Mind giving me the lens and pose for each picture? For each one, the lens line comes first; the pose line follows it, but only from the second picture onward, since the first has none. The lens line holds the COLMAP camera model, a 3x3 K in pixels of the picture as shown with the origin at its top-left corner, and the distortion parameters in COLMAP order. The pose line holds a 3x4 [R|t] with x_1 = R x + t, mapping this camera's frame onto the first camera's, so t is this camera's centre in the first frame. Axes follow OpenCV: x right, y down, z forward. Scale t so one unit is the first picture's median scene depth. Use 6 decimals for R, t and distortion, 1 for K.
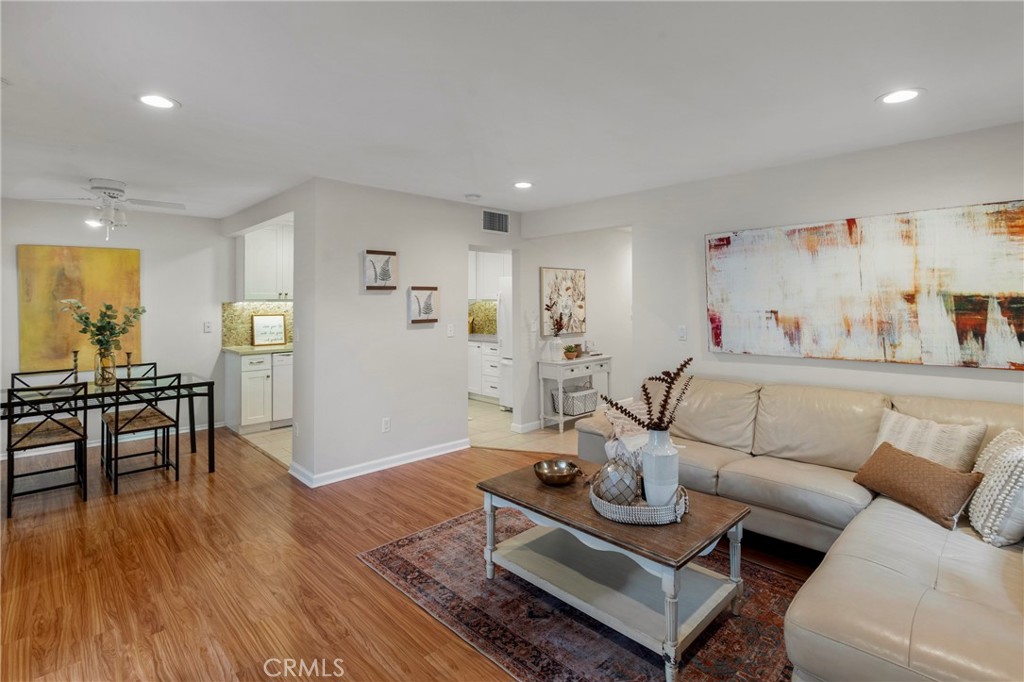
lens RADIAL K [[498.8, 0, 496.8], [0, 498.8, 297.4], [0, 0, 1]] dist [-0.000518, -0.000165]
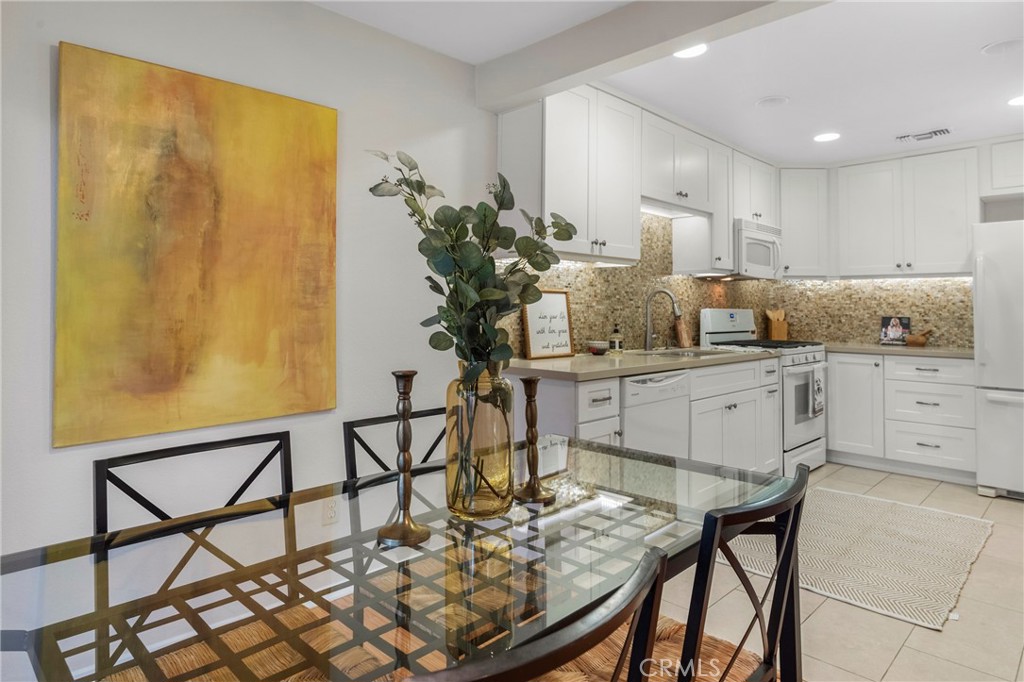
lens RADIAL K [[604.4, 0, 506.7], [0, 604.4, 286.5], [0, 0, 1]] dist [0.006285, -0.000361]
pose [[0.999643, 0.011387, 0.024155, -0.380814], [-0.010714, 0.999556, -0.027793, 0.034943], [-0.024460, 0.027525, 0.999322, 0.338002]]
